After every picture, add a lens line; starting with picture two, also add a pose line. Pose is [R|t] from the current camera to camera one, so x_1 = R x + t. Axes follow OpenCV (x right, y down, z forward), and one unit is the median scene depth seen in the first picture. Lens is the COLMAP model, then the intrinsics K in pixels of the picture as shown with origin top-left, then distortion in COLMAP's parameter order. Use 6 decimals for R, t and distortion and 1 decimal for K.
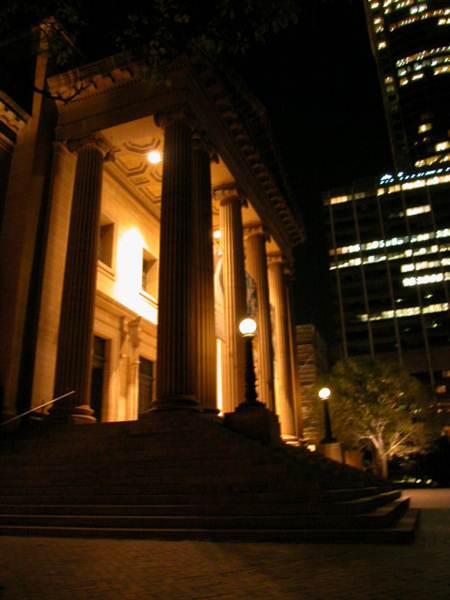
lens RADIAL K [[524.3, 0, 225.1], [0, 524.3, 301.3], [0, 0, 1]] dist [-0.103842, 0.057555]
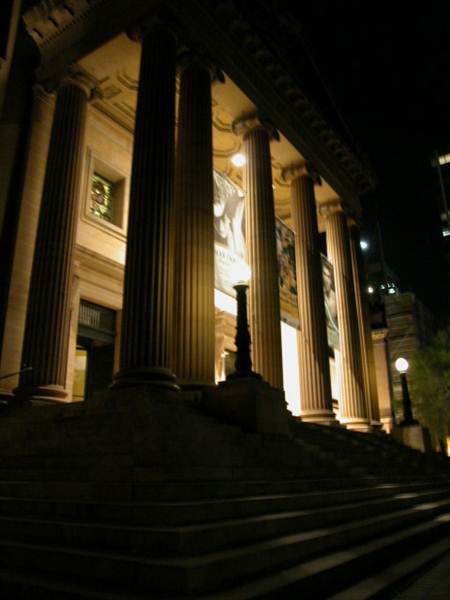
lens RADIAL K [[524.3, 0, 225.0], [0, 524.3, 302.5], [0, 0, 1]] dist [-0.103842, 0.057555]
pose [[0.972887, -0.062748, -0.222607, 0.121472], [0.069399, 0.997343, 0.022171, 0.047242], [0.220624, -0.037019, 0.974656, 0.176269]]
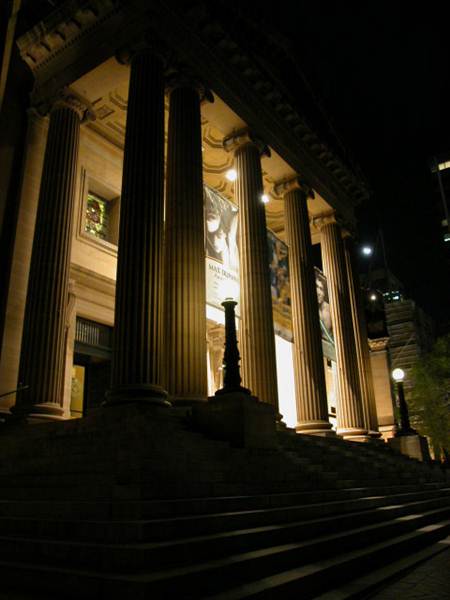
lens RADIAL K [[524.3, 0, 224.5], [0, 524.3, 302.7], [0, 0, 1]] dist [-0.103842, 0.057555]
pose [[0.969110, -0.087286, -0.230668, 0.138840], [0.090388, 0.995902, 0.002890, 0.041959], [0.229470, -0.023651, 0.973028, 0.169446]]
